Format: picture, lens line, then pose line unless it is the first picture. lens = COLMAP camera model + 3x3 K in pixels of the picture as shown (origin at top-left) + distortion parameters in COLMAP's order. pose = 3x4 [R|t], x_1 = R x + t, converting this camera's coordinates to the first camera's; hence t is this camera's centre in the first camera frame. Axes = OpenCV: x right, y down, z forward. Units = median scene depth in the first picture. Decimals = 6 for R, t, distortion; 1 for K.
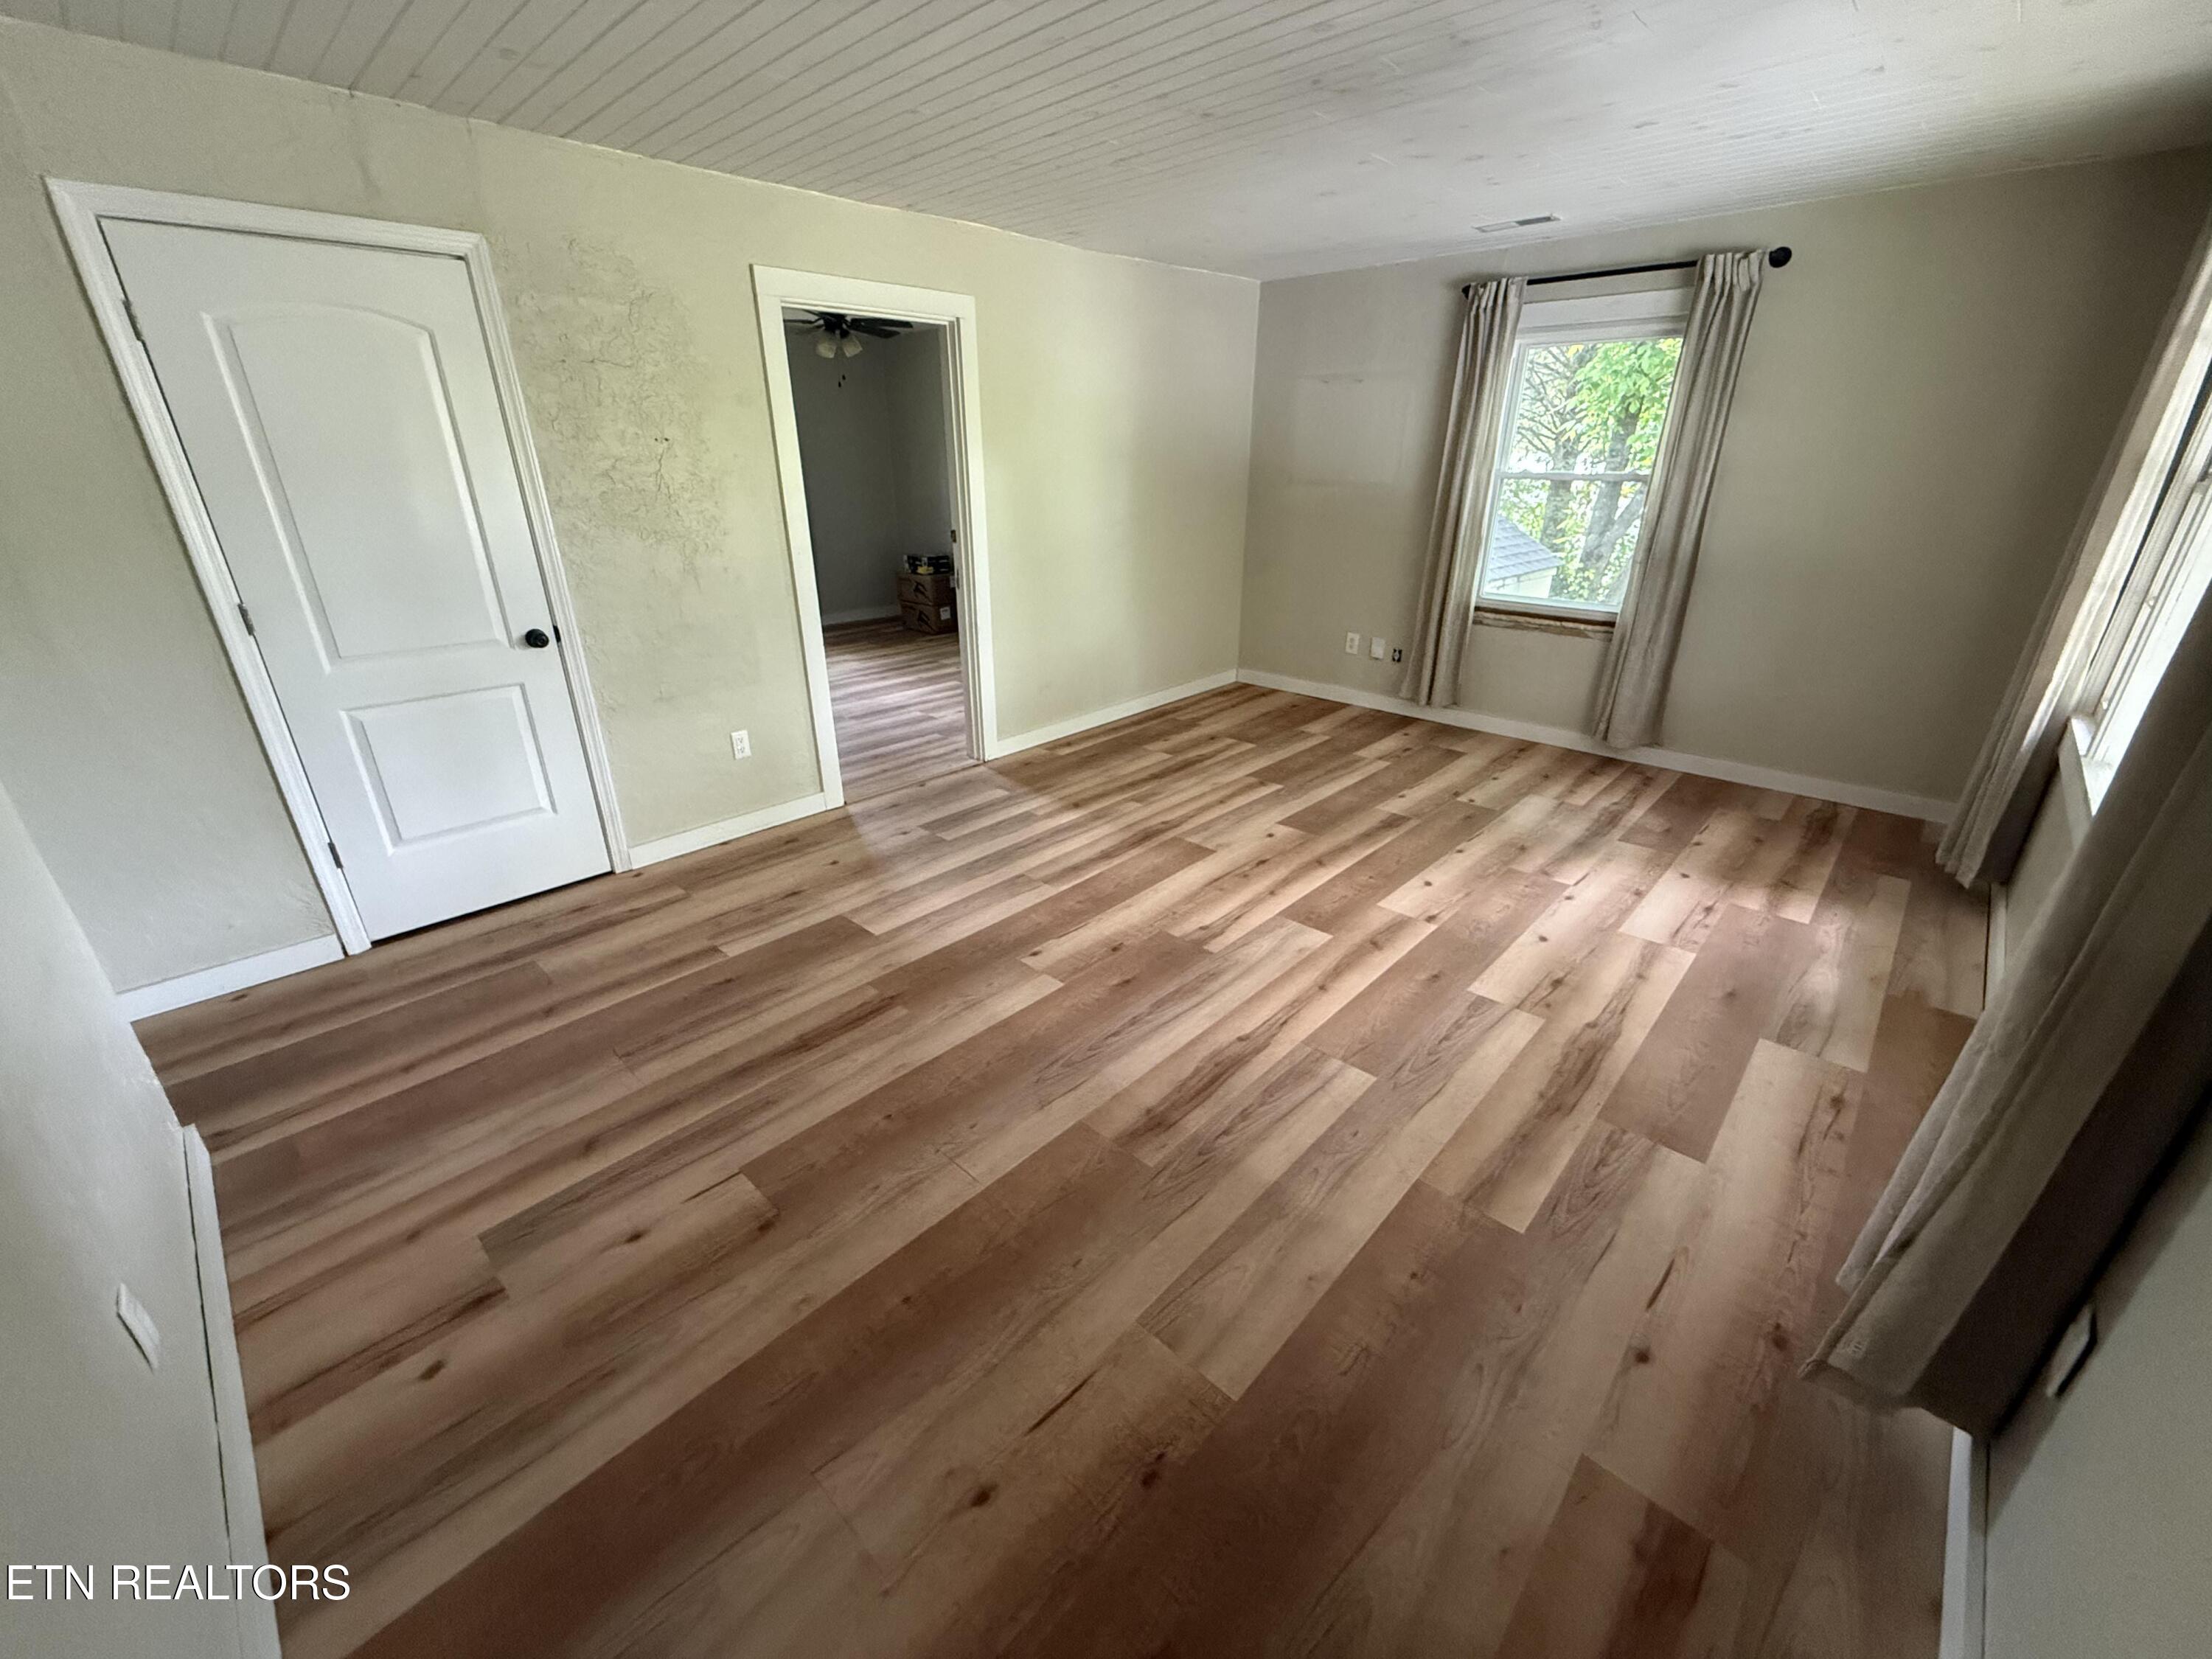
lens RADIAL K [[880.2, 0, 1095.5], [0, 880.2, 829.9], [0, 0, 1]] dist [0.000495, -0.000231]
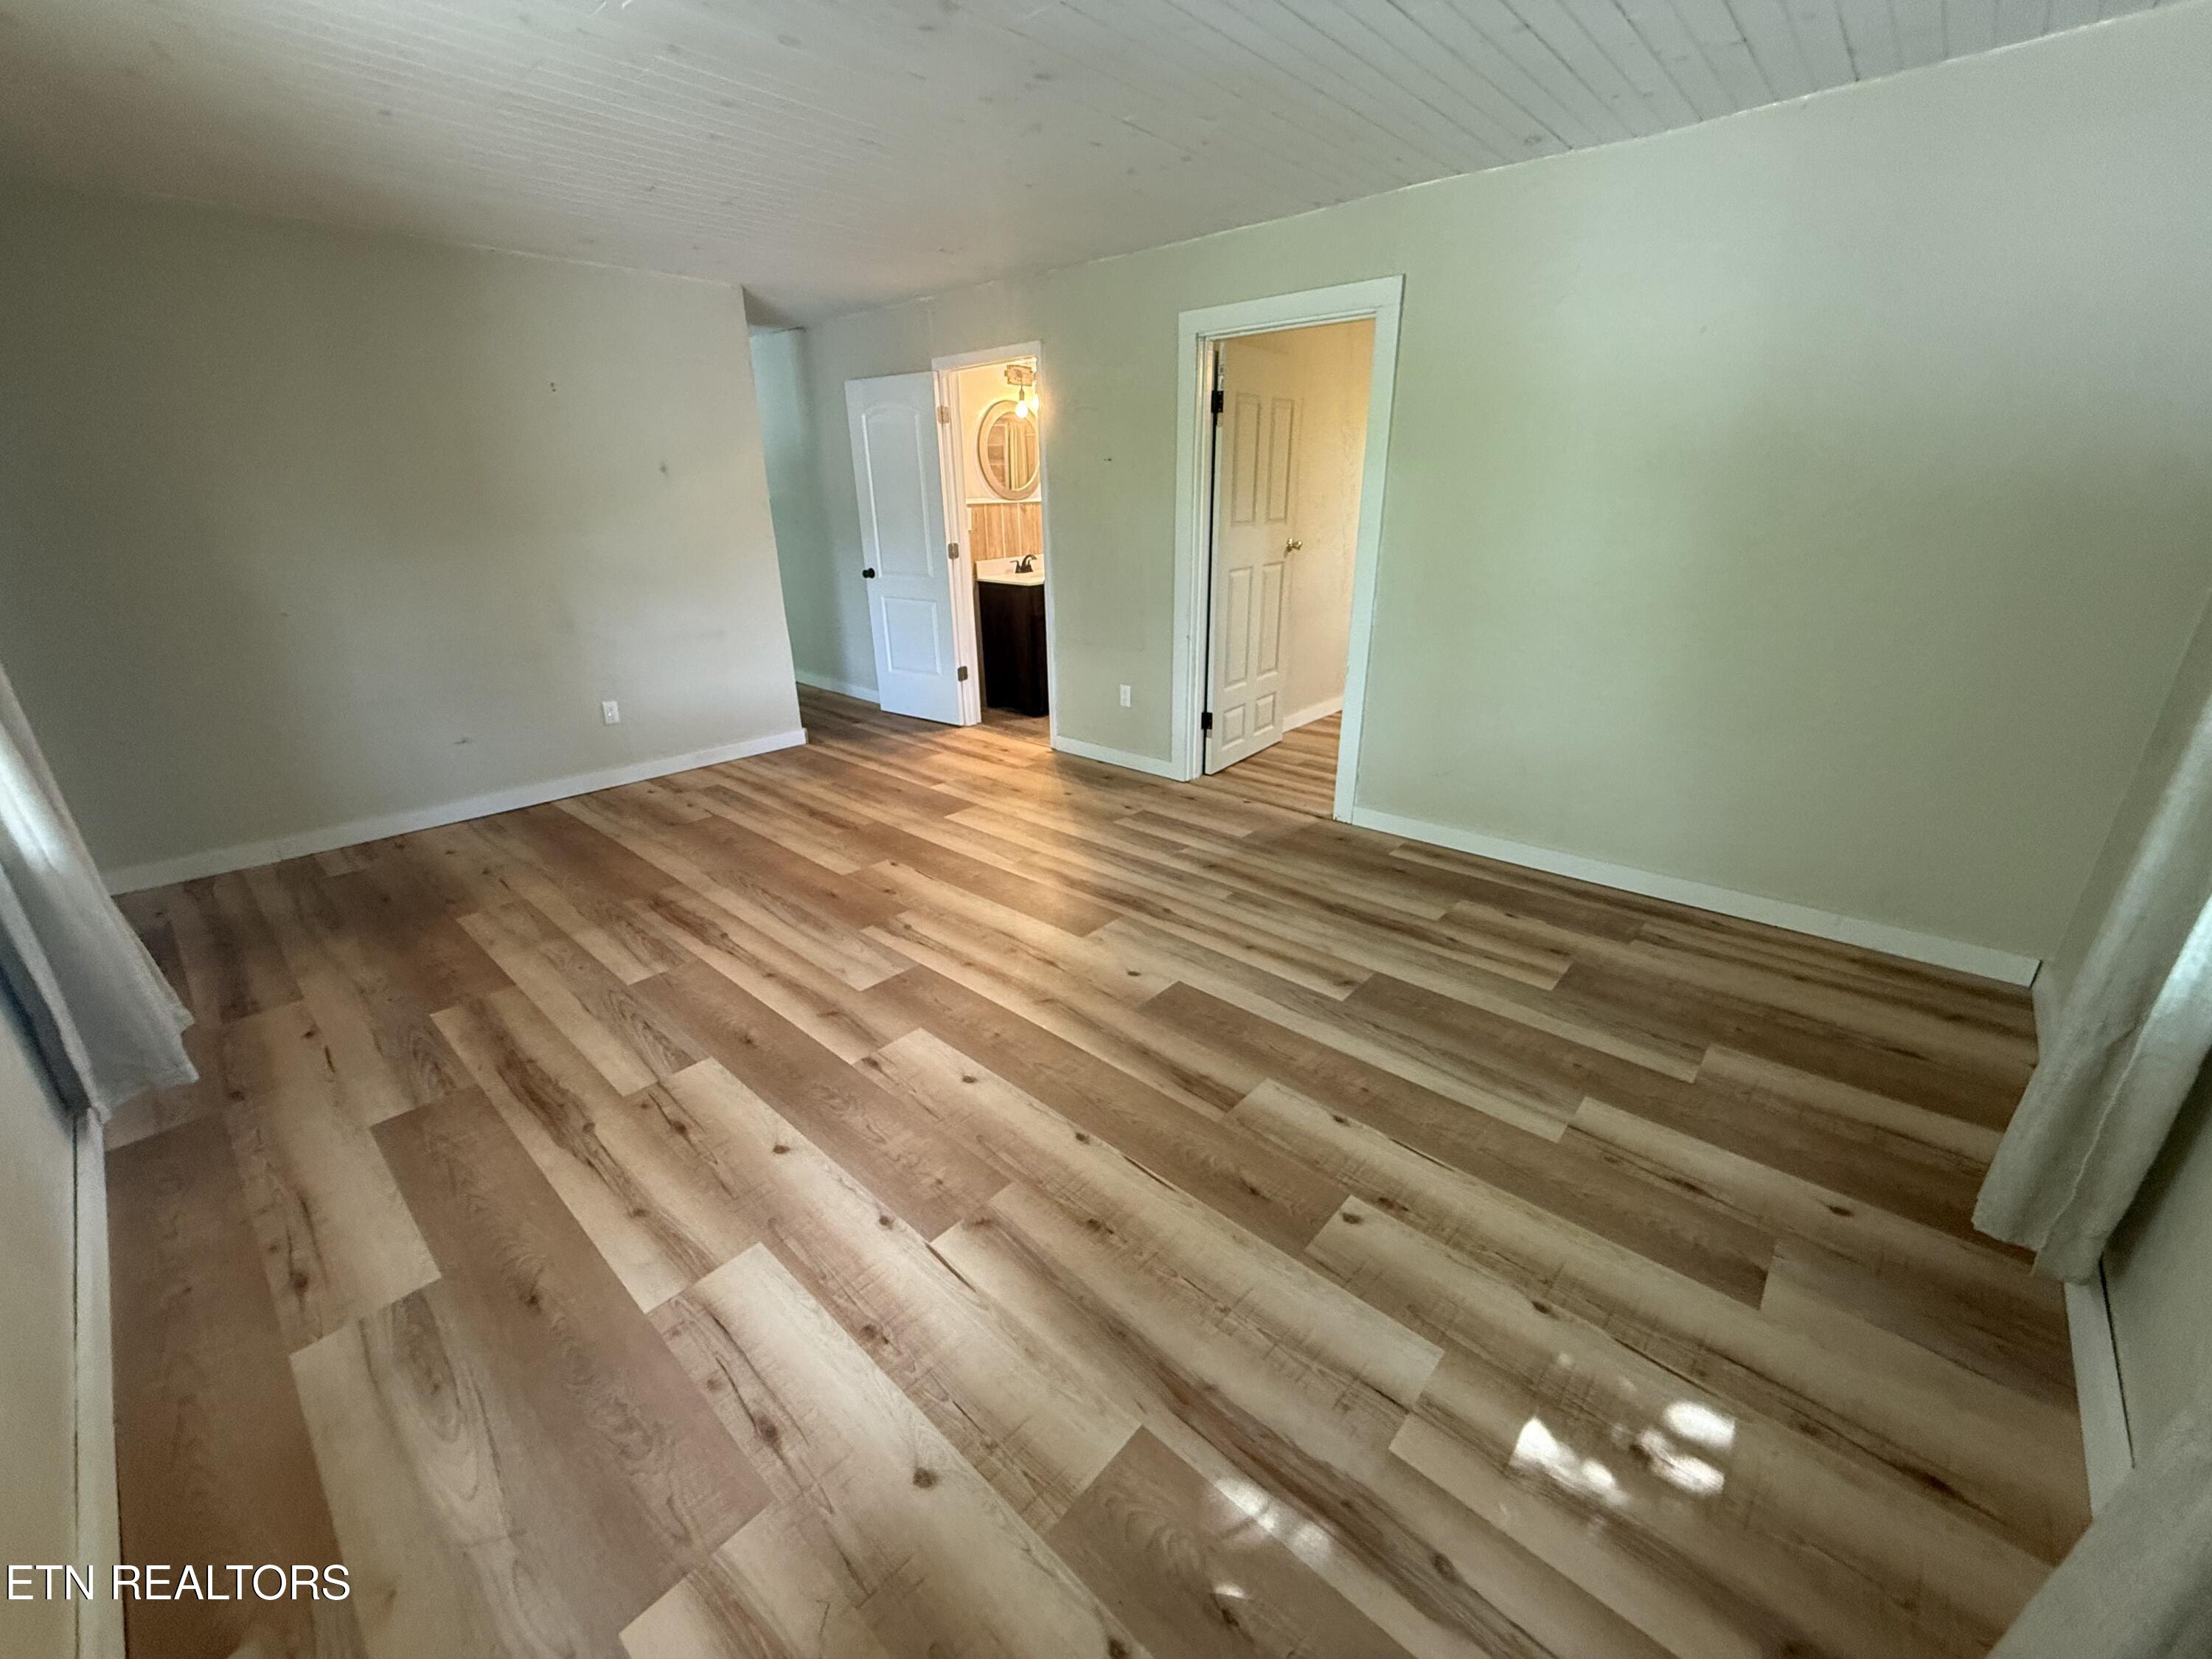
lens RADIAL K [[880.2, 0, 1095.5], [0, 880.2, 829.9], [0, 0, 1]] dist [0.000495, -0.000231]
pose [[0.026615, 0.369328, -0.928918, 0.945028], [-0.385339, 0.861223, 0.331373, -0.371733], [0.922391, 0.349129, 0.165238, 0.908160]]
